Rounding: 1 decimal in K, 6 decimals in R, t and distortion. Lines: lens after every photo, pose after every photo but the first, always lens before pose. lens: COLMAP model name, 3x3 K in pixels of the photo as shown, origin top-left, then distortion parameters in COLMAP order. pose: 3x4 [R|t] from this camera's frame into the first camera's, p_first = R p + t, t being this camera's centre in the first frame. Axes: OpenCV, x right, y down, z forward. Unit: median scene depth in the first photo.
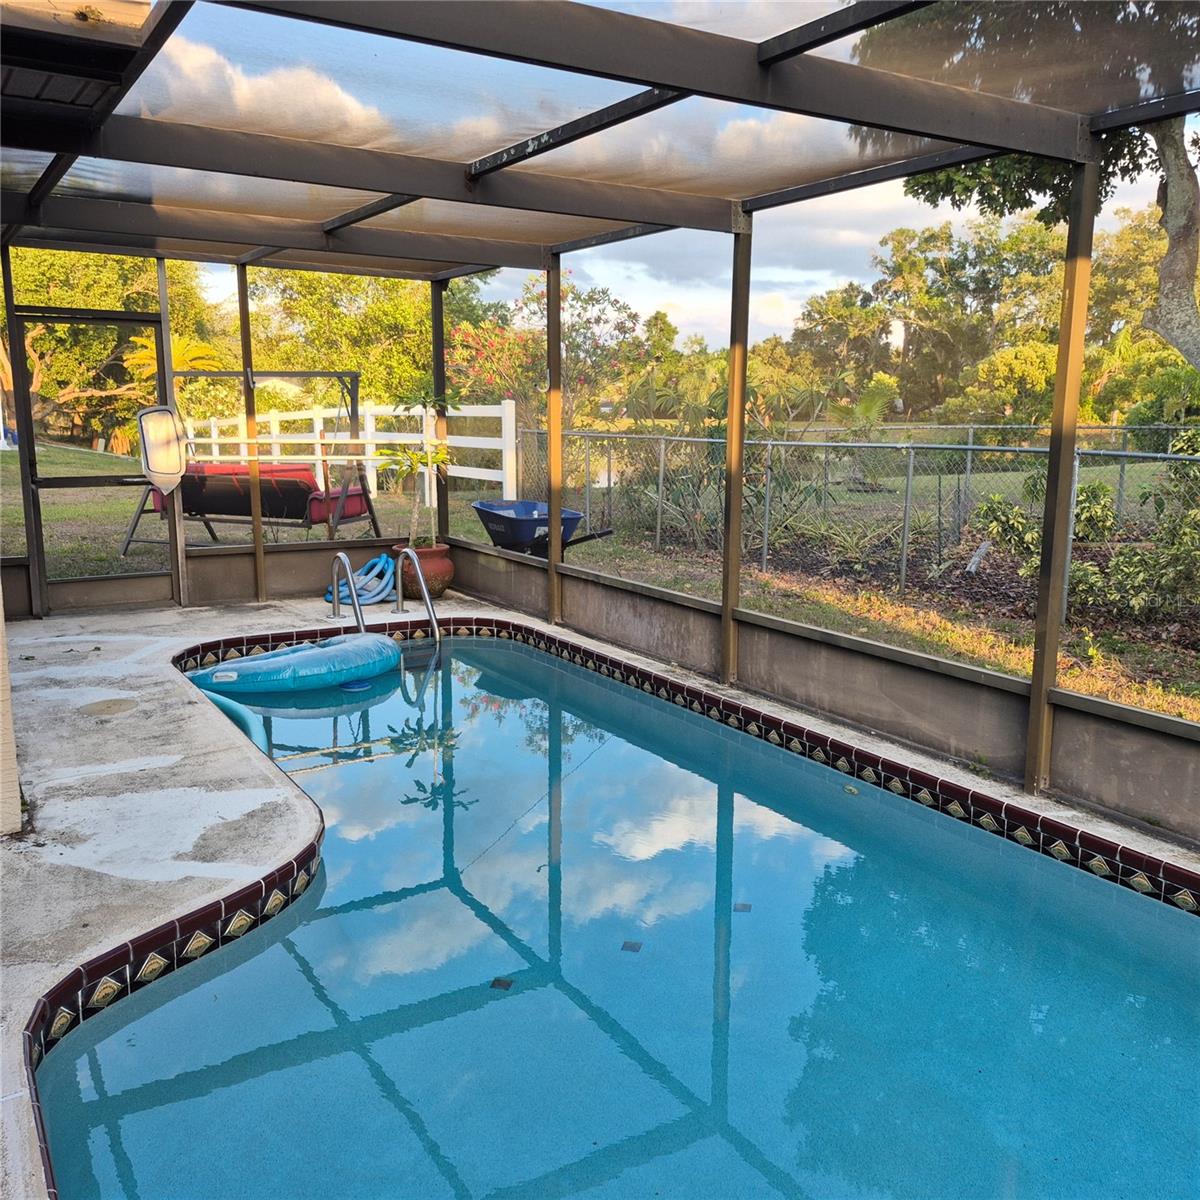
lens RADIAL K [[1083.0, 0, 600.0], [0, 1083.0, 600.0], [0, 0, 1]] dist [0.141666, -0.333558]
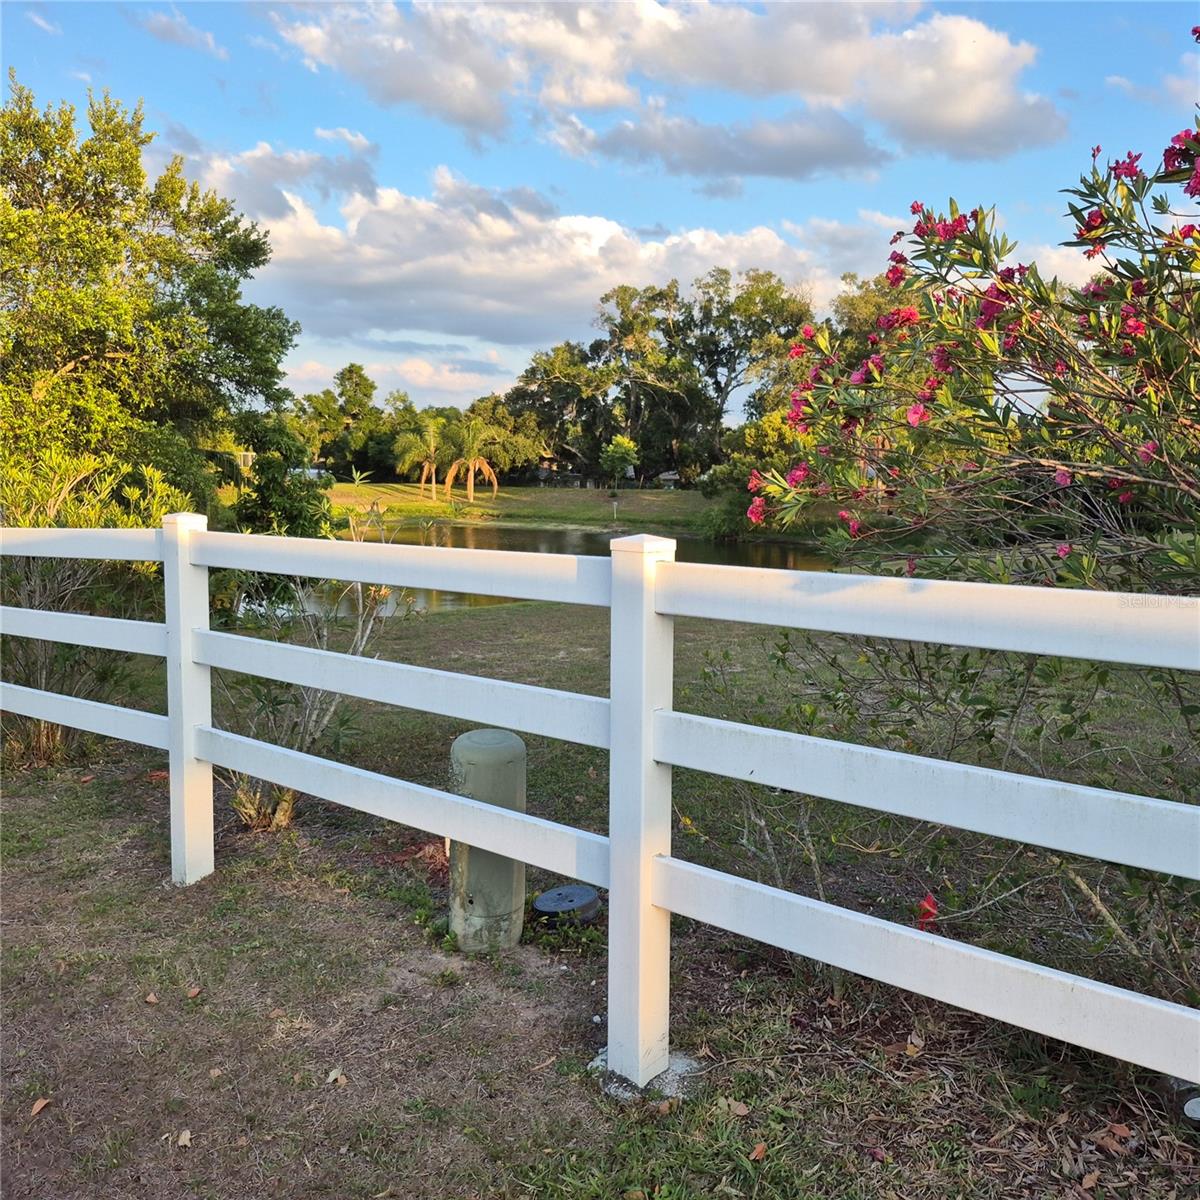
lens RADIAL K [[1087.9, 0, 602.6], [0, 1087.9, 592.8], [0, 0, 1]] dist [0.093097, -0.121538]
pose [[0.953297, -0.031280, 0.300412, -0.037015], [0.049545, 0.997345, -0.053374, -0.027163], [-0.297944, 0.065765, 0.952315, 0.135658]]
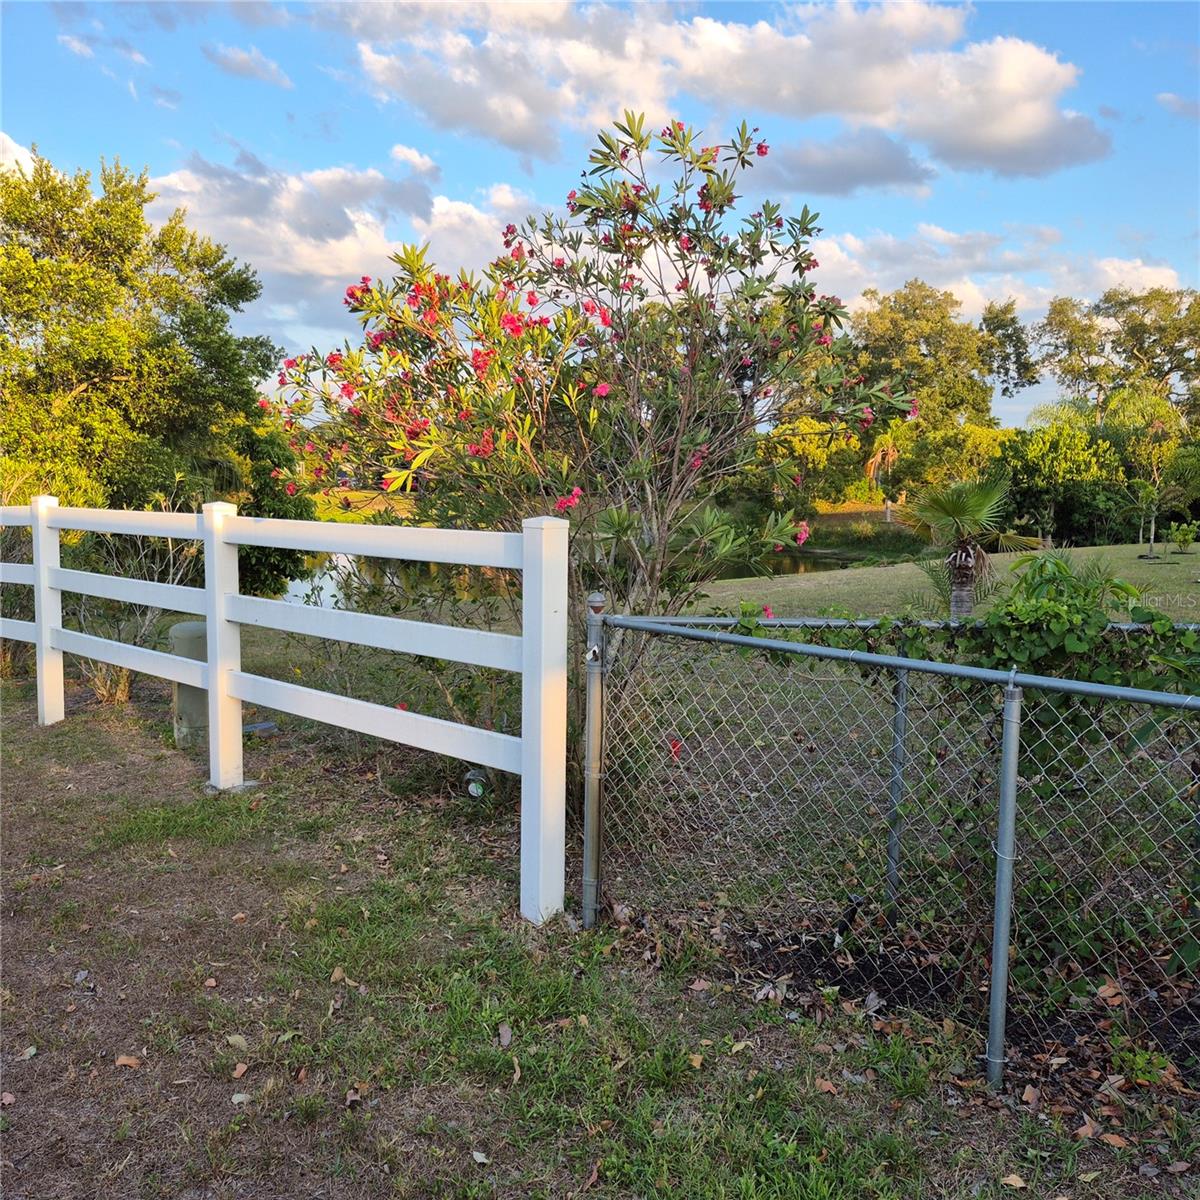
lens RADIAL K [[1079.2, 0, 601.3], [0, 1079.2, 583.9], [0, 0, 1]] dist [0.011476, 0.002918]
pose [[0.964494, -0.015434, 0.263652, -0.023018], [0.035337, 0.996856, -0.070914, -0.021333], [-0.261729, 0.077713, 0.962008, 0.104406]]
